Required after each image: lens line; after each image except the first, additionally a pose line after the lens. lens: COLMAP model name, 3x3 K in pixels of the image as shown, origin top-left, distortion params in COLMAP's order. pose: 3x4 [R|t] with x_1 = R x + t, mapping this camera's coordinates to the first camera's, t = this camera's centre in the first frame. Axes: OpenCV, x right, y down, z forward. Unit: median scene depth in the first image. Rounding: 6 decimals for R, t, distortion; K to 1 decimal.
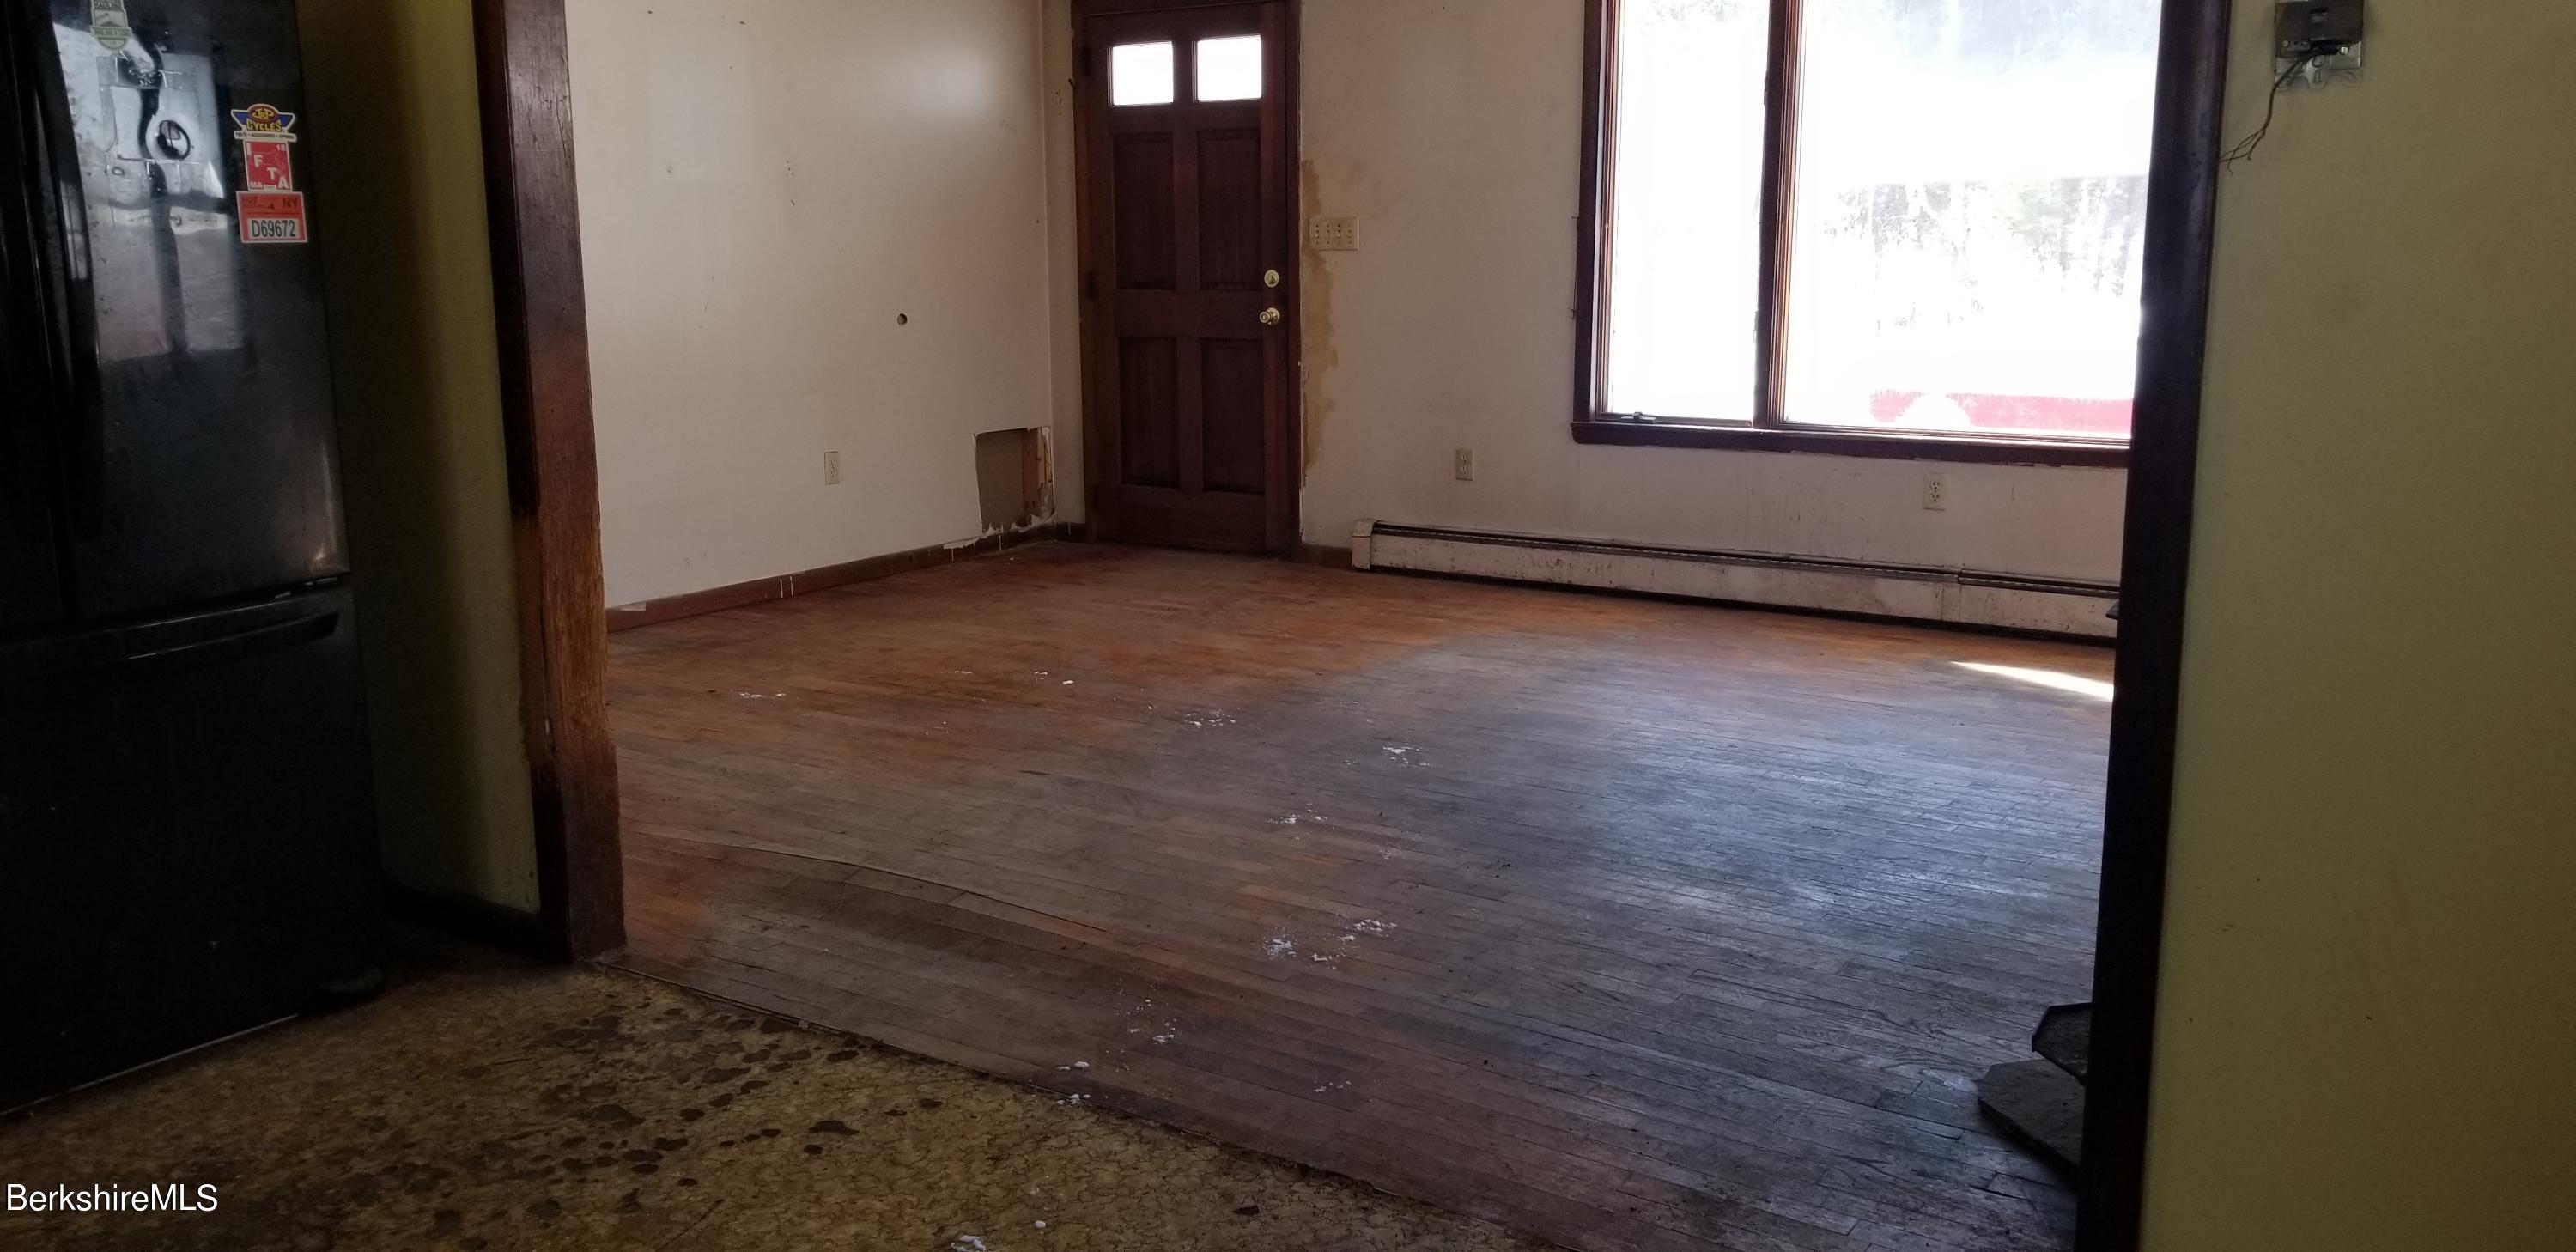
lens RADIAL K [[1975.4, 0, 1226.8], [0, 1975.4, 607.5], [0, 0, 1]] dist [0.067684, -0.086614]
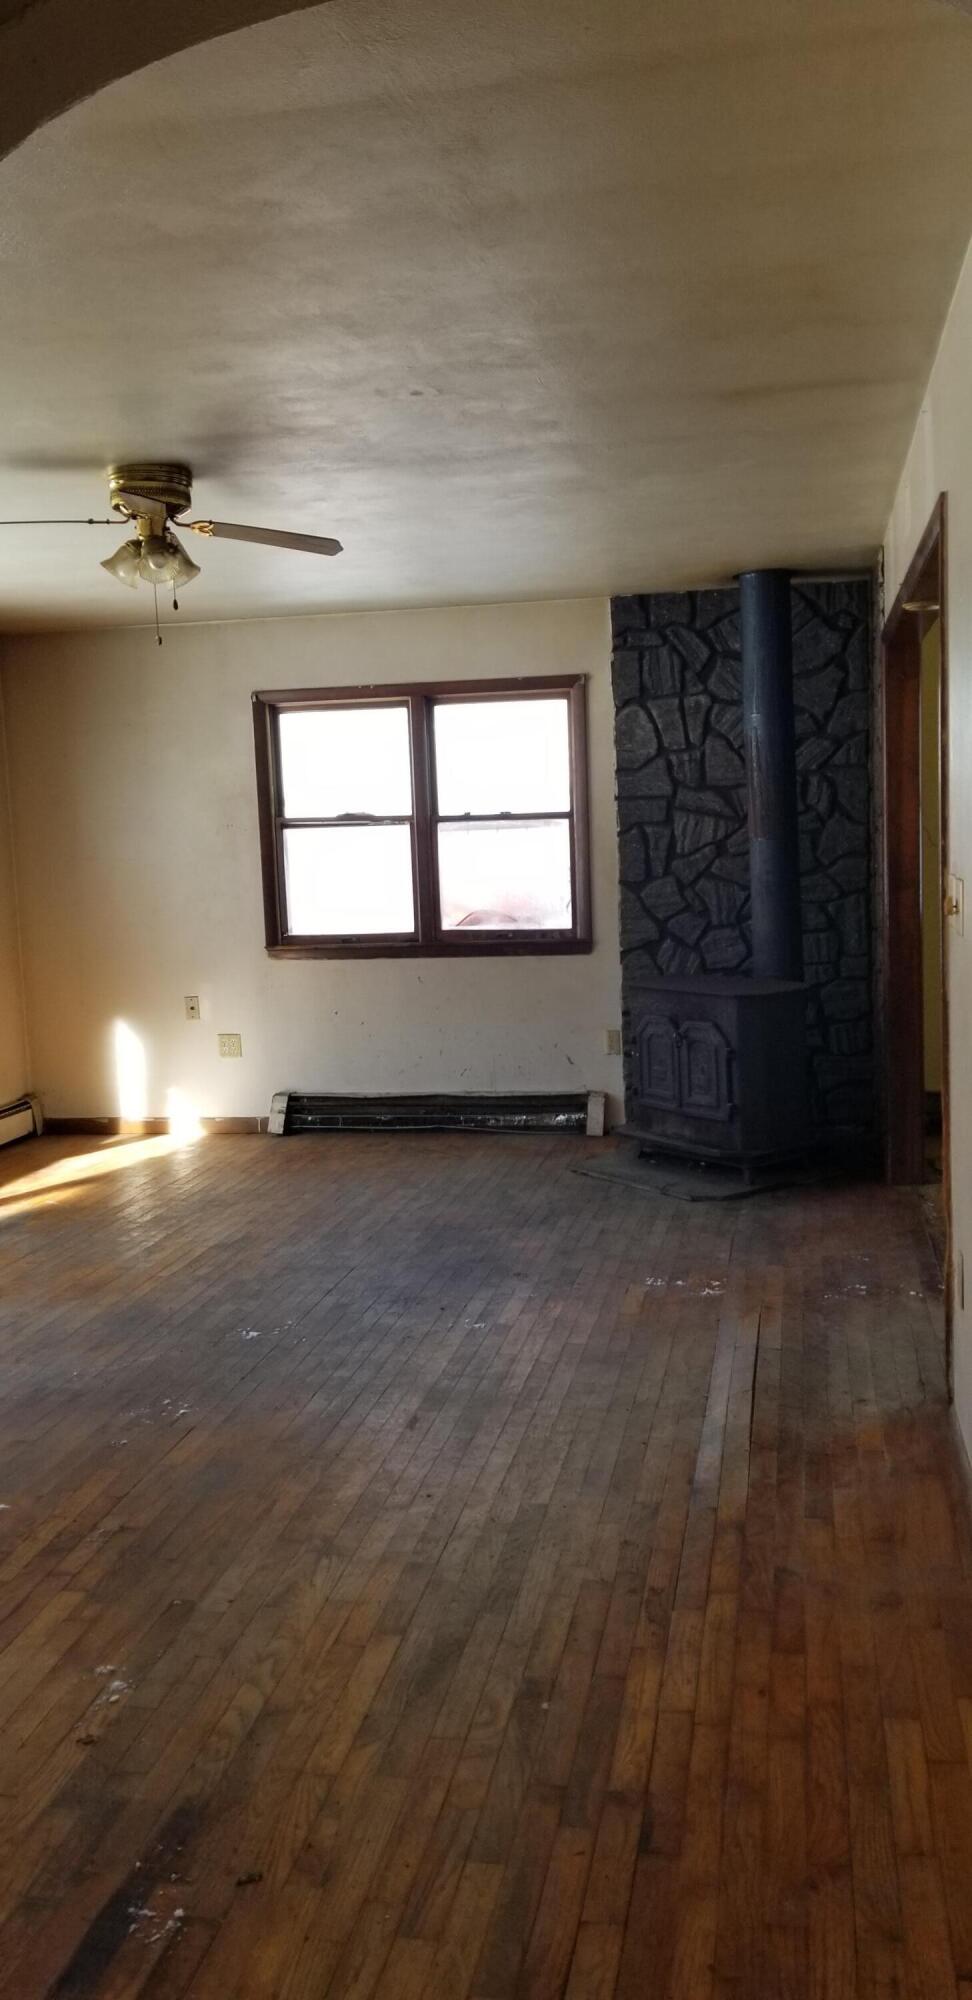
lens RADIAL K [[1533.7, 0, 537.1], [0, 1533.7, 999.0], [0, 0, 1]] dist [0.067684, -0.086614]
pose [[-0.394709, -0.087005, 0.914677, -1.100142], [0.209238, 0.960838, 0.181688, -0.344257], [-0.894664, 0.263099, -0.361047, 1.529713]]
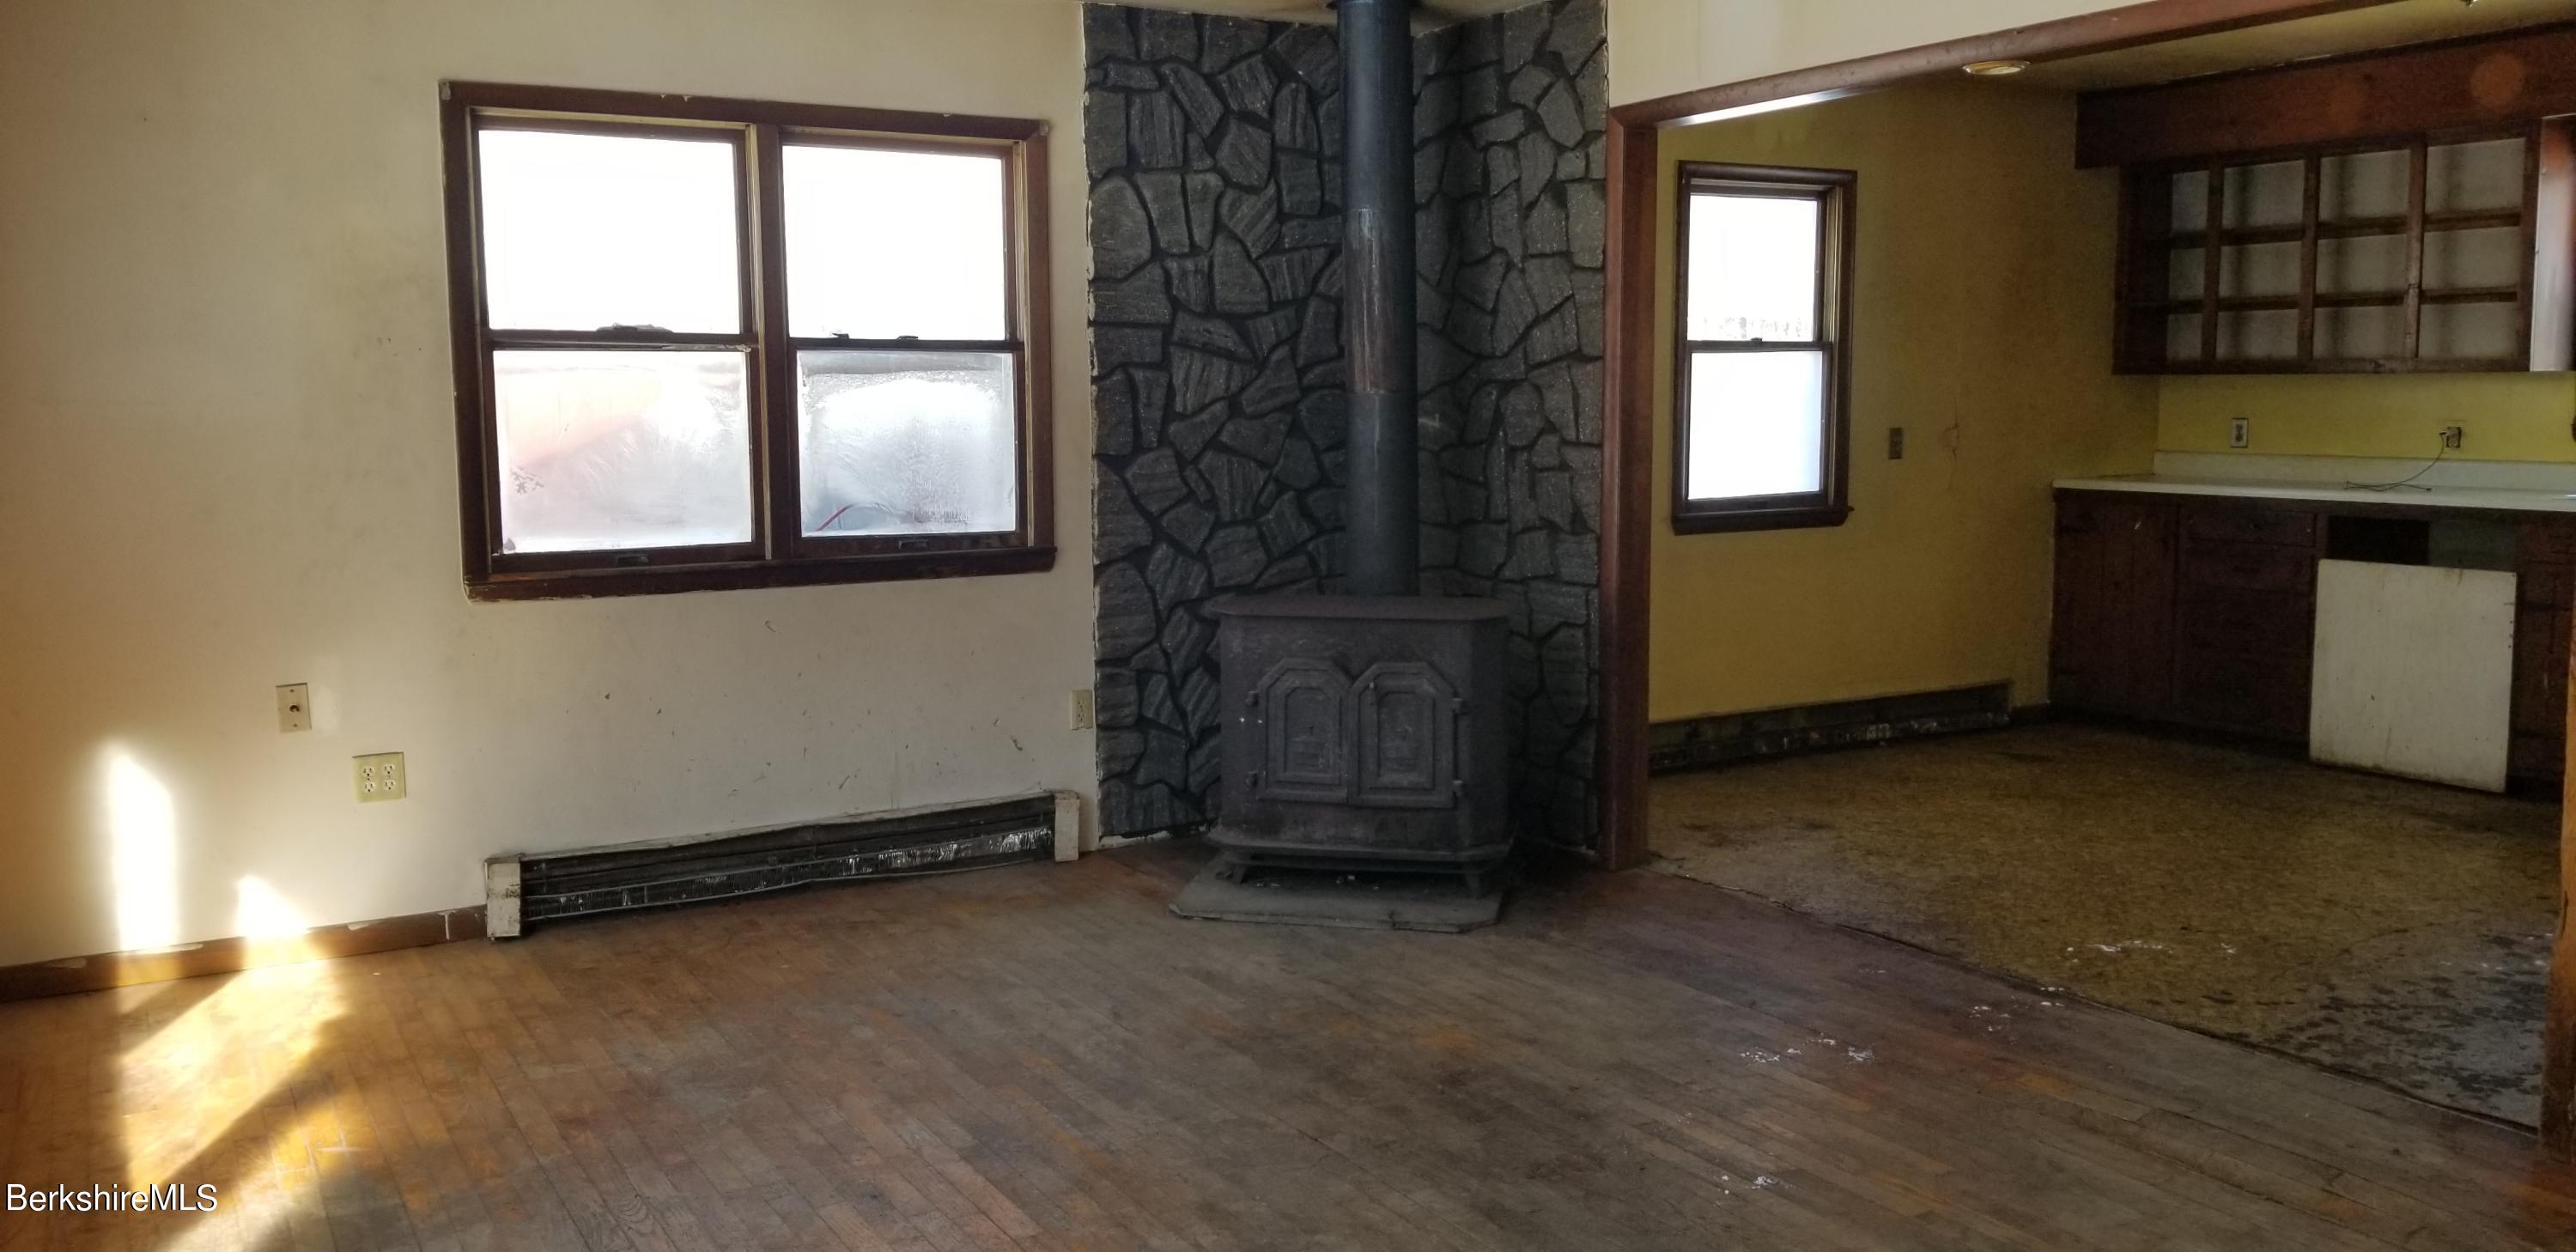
lens RADIAL K [[1975.4, 0, 1226.8], [0, 1975.4, 607.5], [0, 0, 1]] dist [0.067684, -0.086614]
pose [[-0.895650, -0.042770, 0.442698, -0.143251], [0.091754, 0.956186, 0.278012, -0.427539], [-0.435192, 0.289620, -0.852483, 2.042821]]
